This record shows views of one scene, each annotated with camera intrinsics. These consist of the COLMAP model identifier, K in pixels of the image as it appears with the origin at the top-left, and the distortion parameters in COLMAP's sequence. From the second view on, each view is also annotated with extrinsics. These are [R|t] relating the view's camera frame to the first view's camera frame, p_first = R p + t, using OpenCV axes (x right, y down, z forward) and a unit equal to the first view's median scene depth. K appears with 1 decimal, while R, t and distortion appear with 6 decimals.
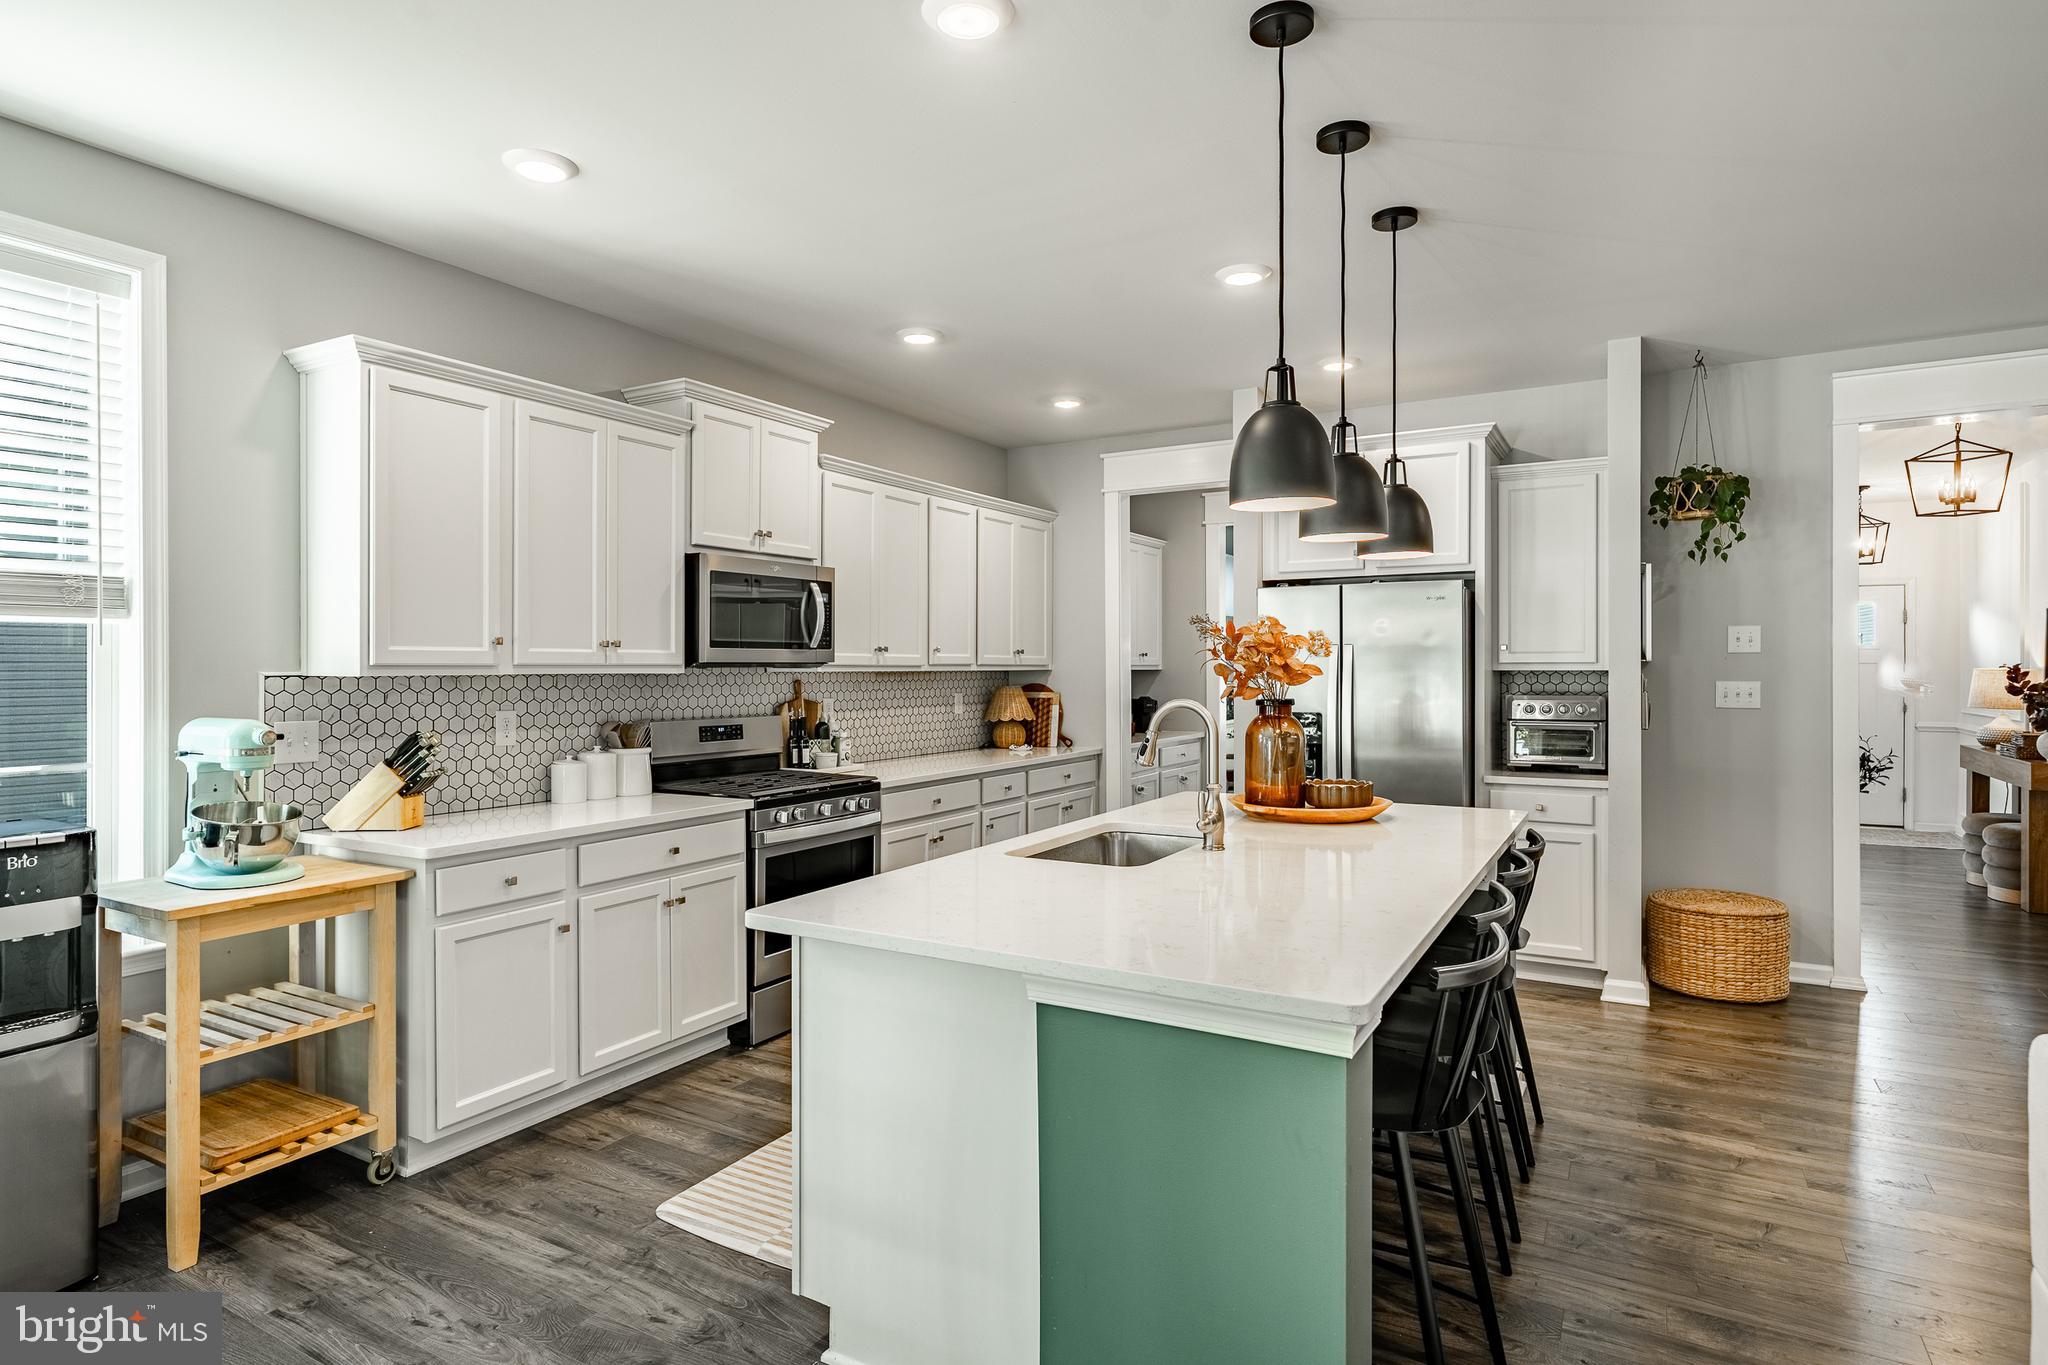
lens RADIAL K [[1081.2, 0, 1012.8], [0, 1081.2, 675.4], [0, 0, 1]] dist [-0.003933, 0.000374]
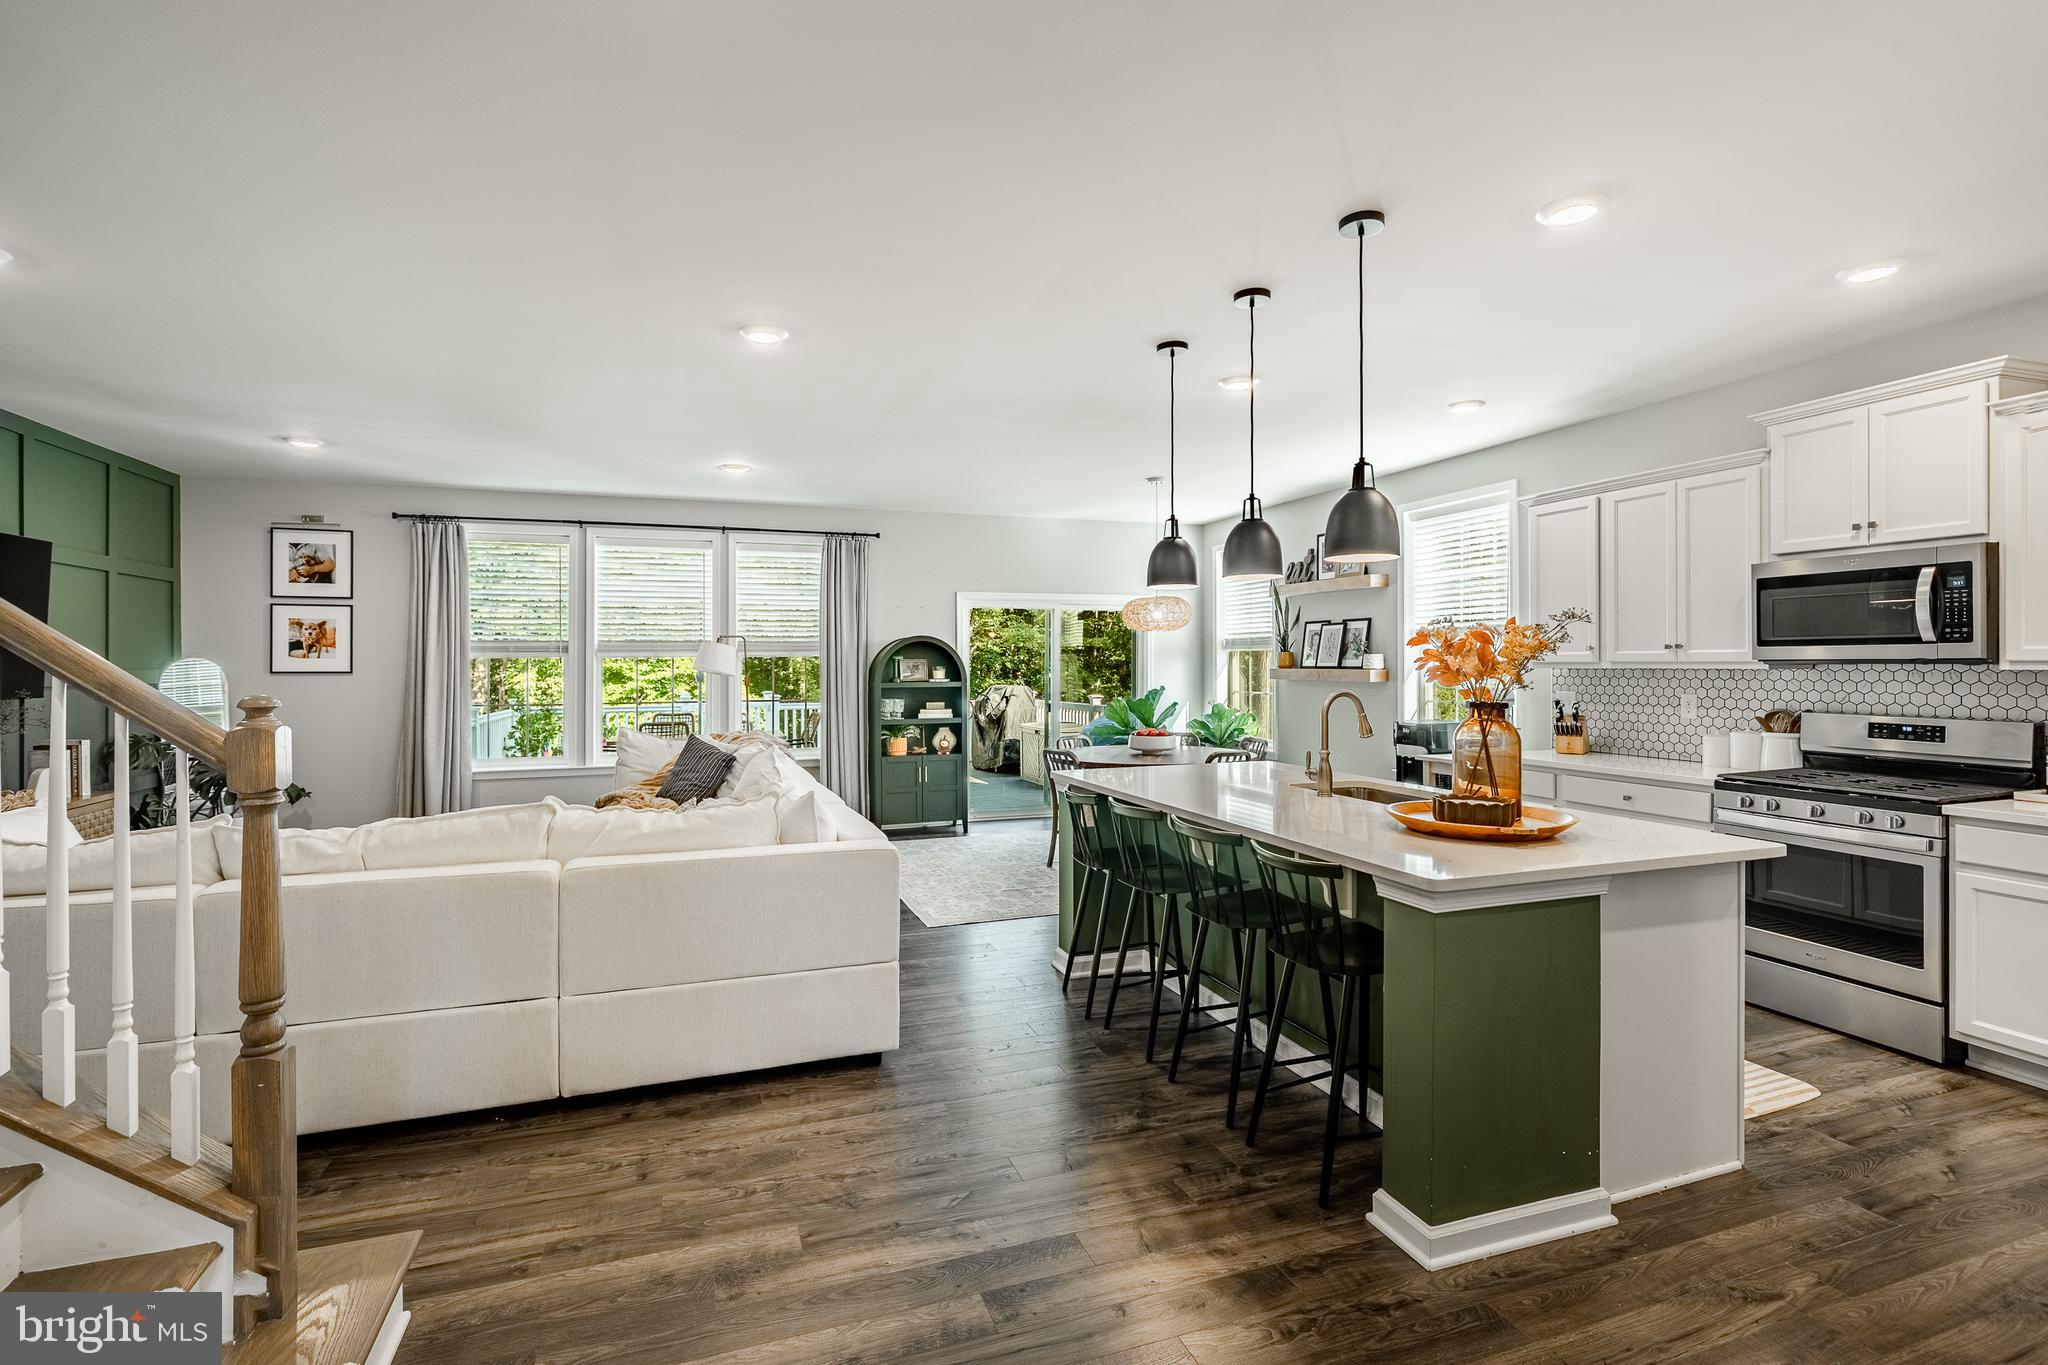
lens RADIAL K [[971.7, 0, 1031.6], [0, 971.7, 662.7], [0, 0, 1]] dist [-0.008627, 0.000198]
pose [[-0.635192, 0.005826, -0.772332, 0.959656], [0.001466, 0.999979, 0.006337, -0.016124], [0.772353, 0.002893, -0.635187, 1.025795]]
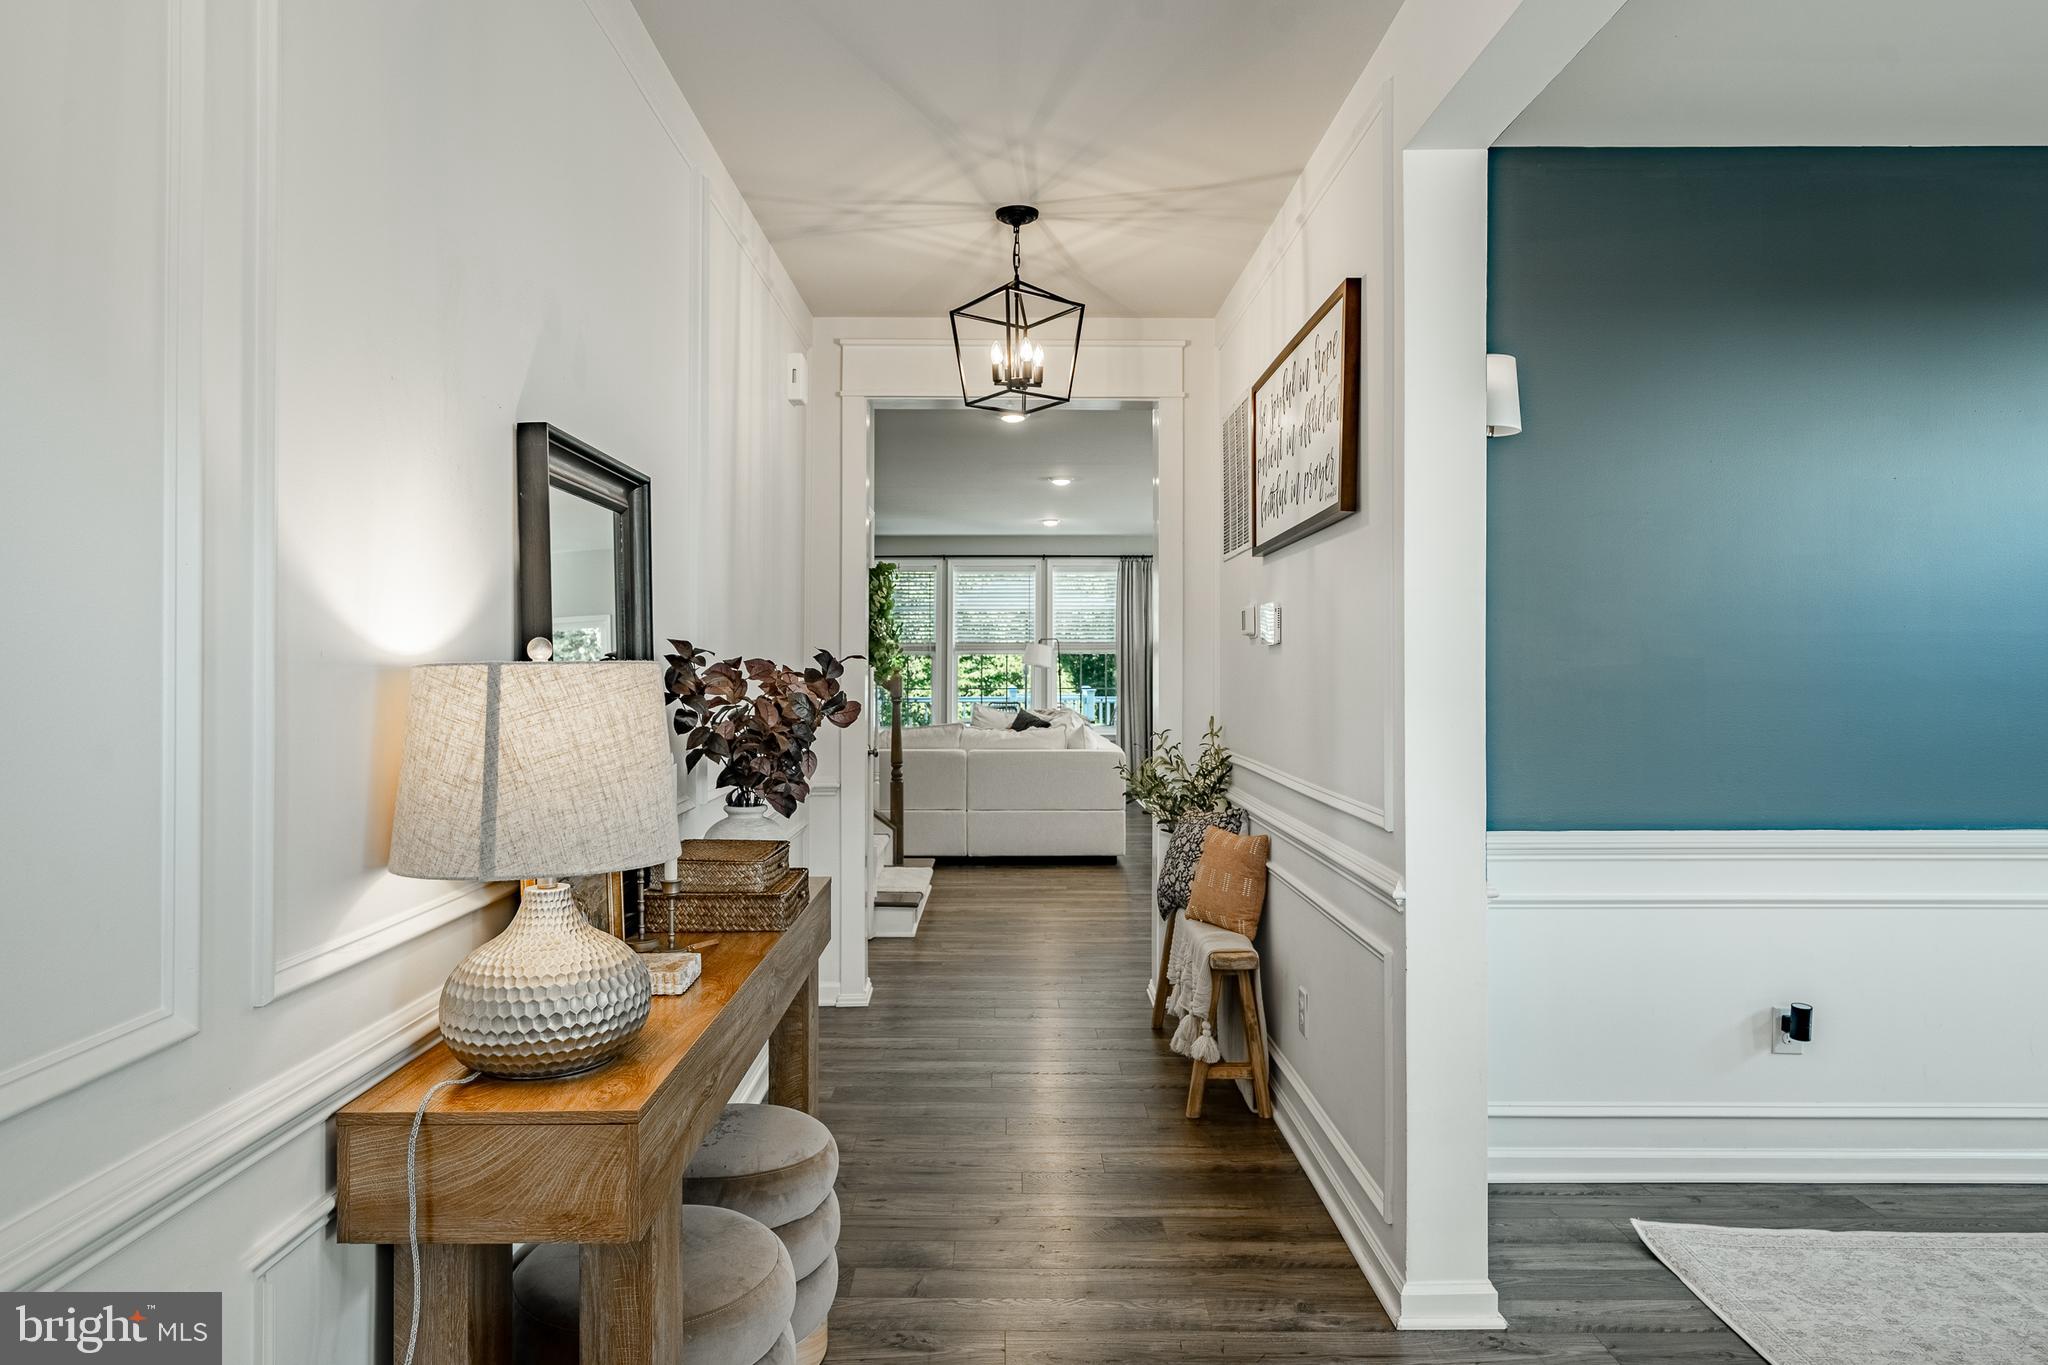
lens RADIAL K [[1351.1, 0, 1020.2], [0, 1351.1, 672.1], [0, 0, 1]] dist [-0.004067, -0.002612]
pose [[-0.851777, 0.010801, -0.523792, 1.691818], [0.004467, 0.999901, 0.013356, -0.016172], [0.523885, 0.009037, -0.851741, 2.193298]]
